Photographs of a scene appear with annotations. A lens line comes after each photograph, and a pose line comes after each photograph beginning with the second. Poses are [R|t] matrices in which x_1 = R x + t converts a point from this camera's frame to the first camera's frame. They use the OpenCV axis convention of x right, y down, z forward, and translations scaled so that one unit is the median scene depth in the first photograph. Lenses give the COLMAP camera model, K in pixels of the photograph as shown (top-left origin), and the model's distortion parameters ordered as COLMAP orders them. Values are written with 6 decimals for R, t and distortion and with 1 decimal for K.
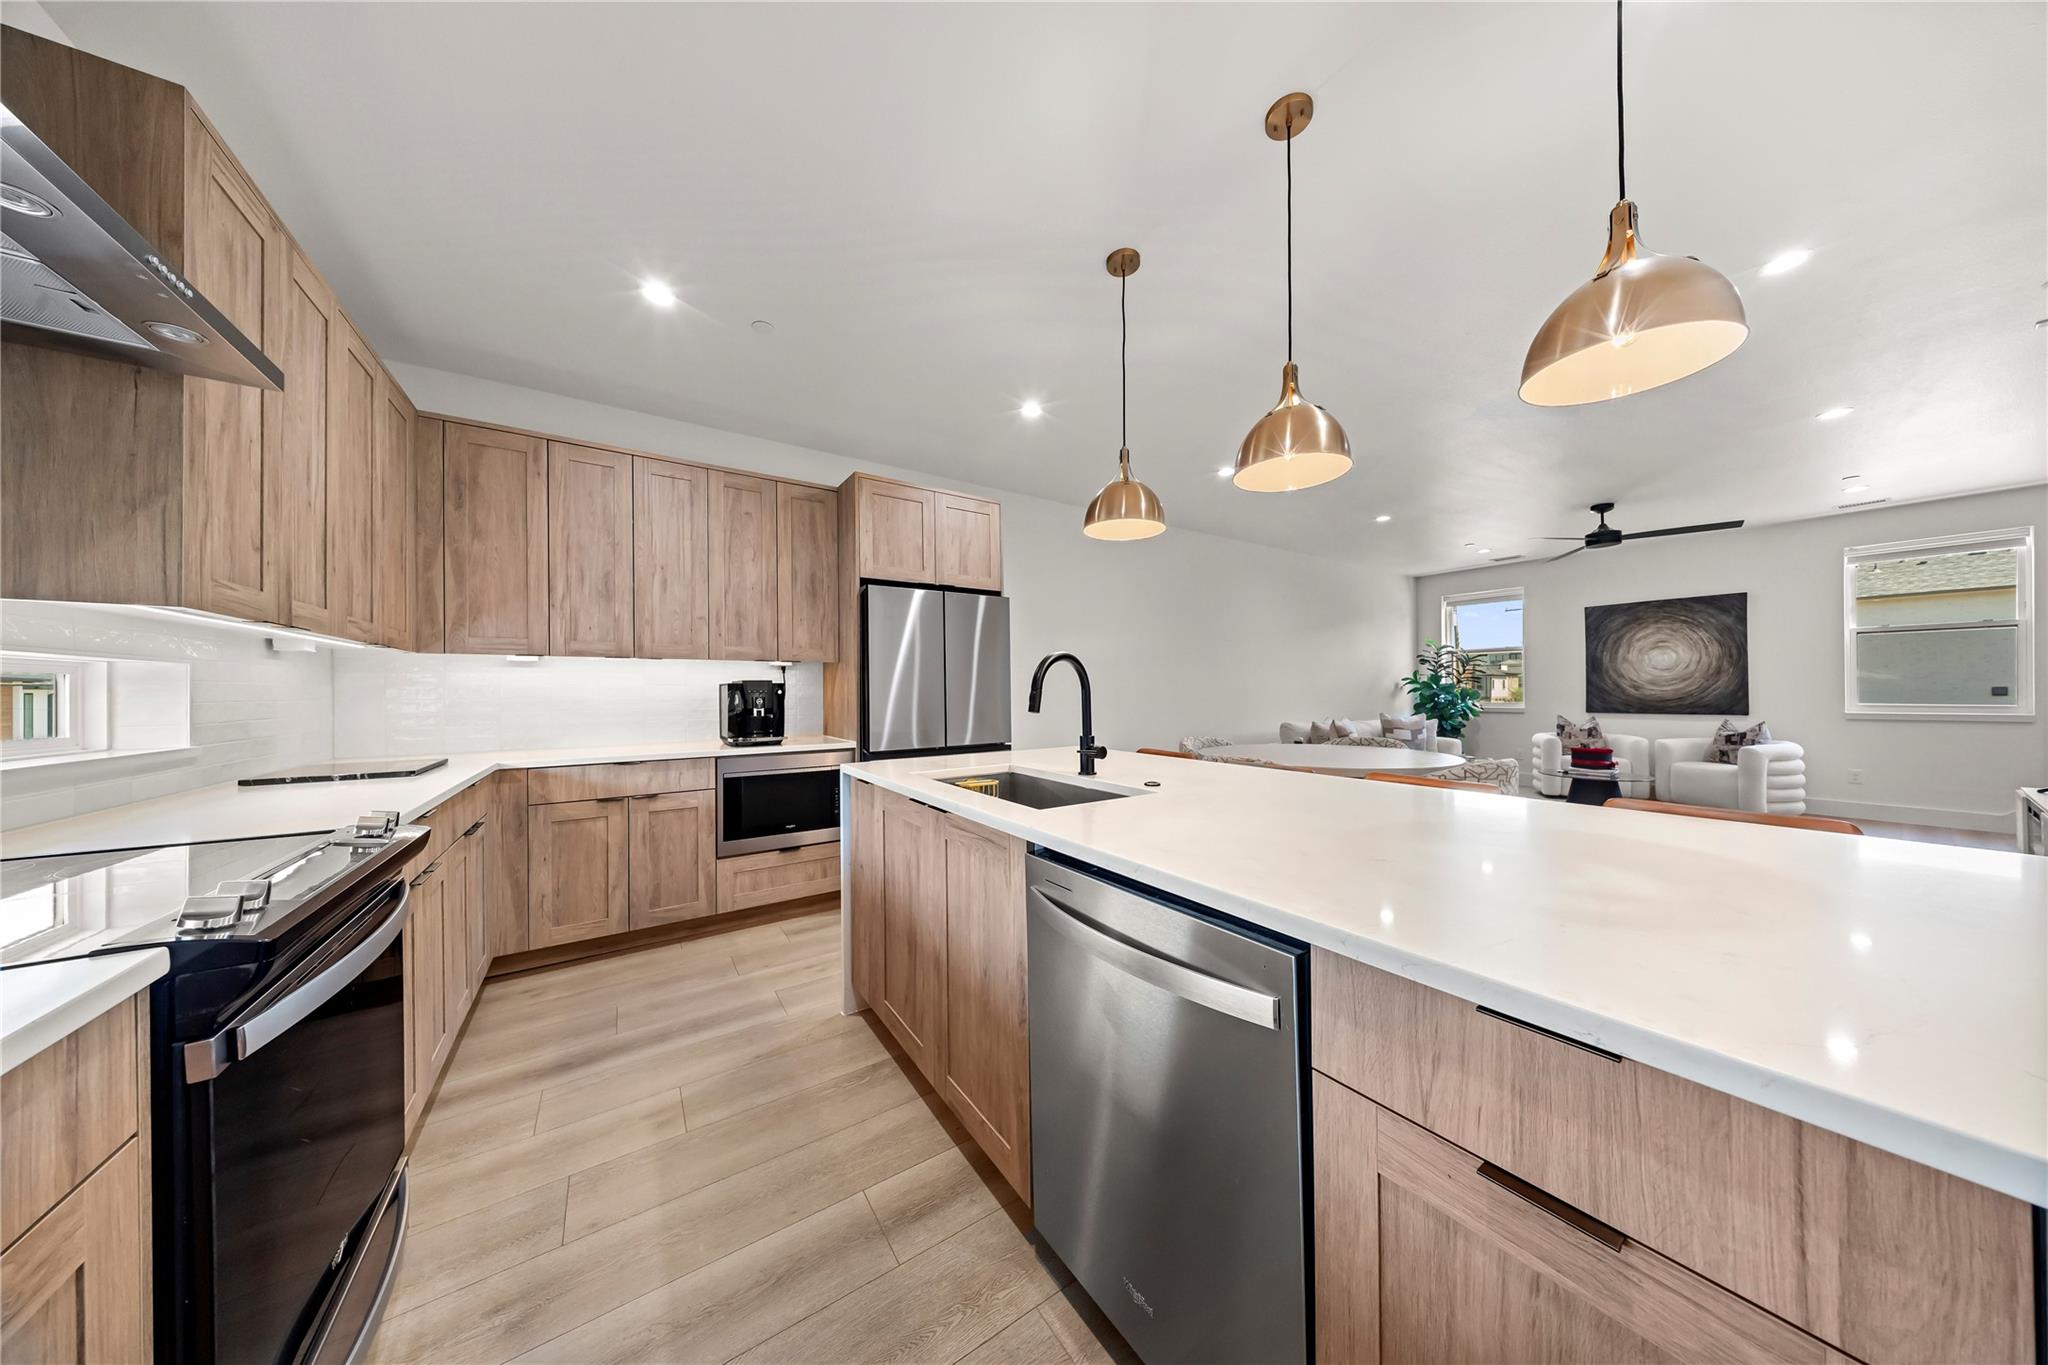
lens RADIAL K [[610.0, 0, 1019.0], [0, 610.0, 692.3], [0, 0, 1]] dist [-0.001360, -0.000371]
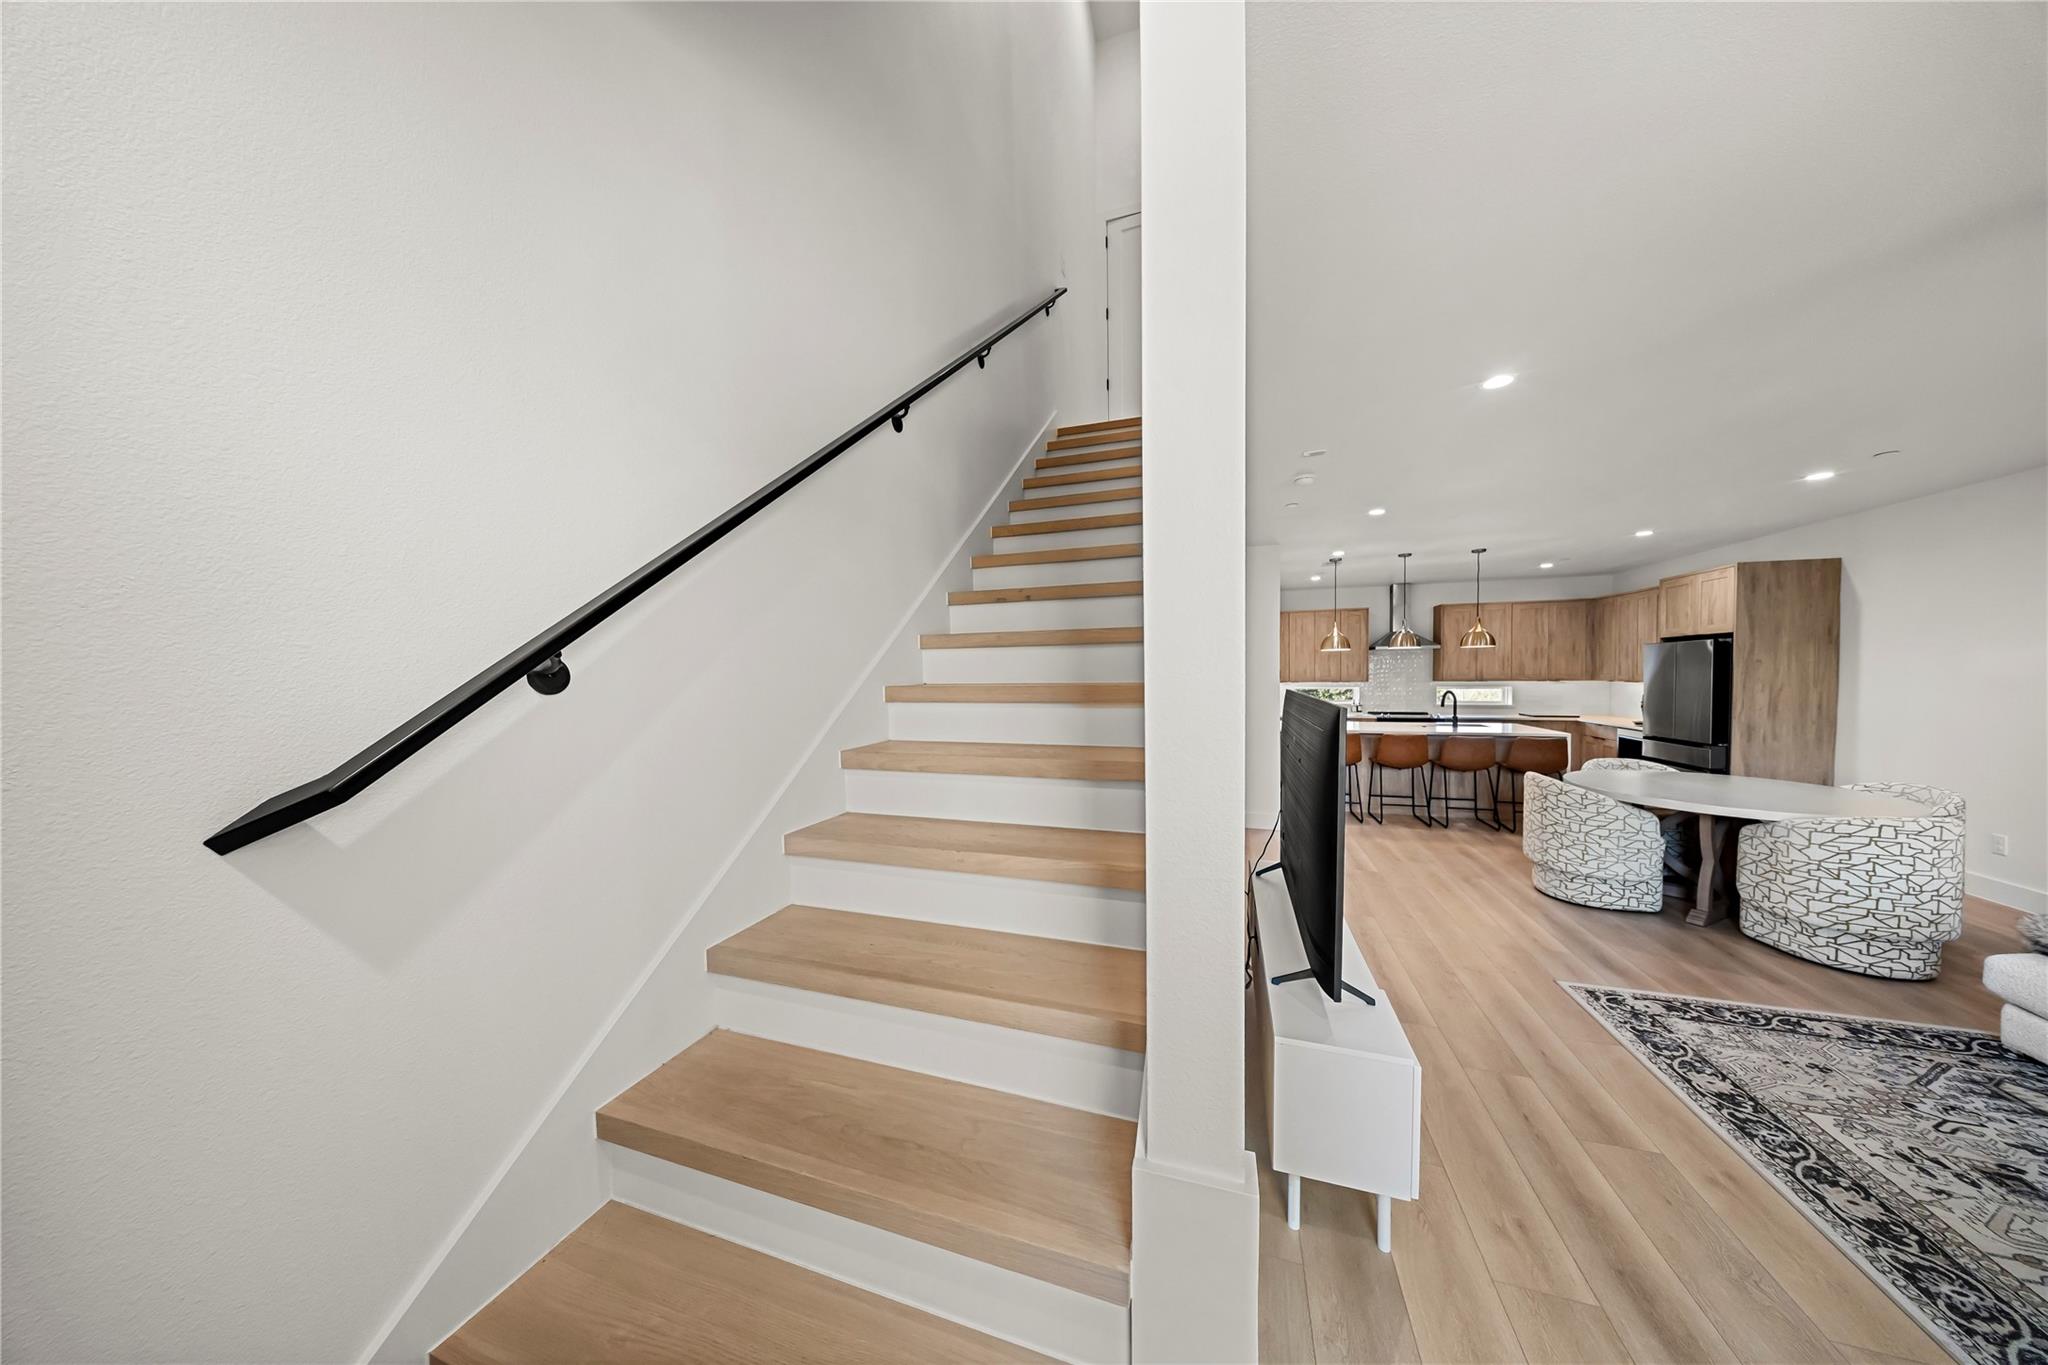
lens RADIAL K [[610.0, 0, 1016.4], [0, 610.0, 689.5], [0, 0, 1]] dist [-0.001360, -0.000371]
pose [[-0.796920, 0.035287, -0.603054, 1.202061], [0.015695, 0.999165, 0.037724, -0.069391], [0.603881, 0.020598, -0.796808, 0.663332]]
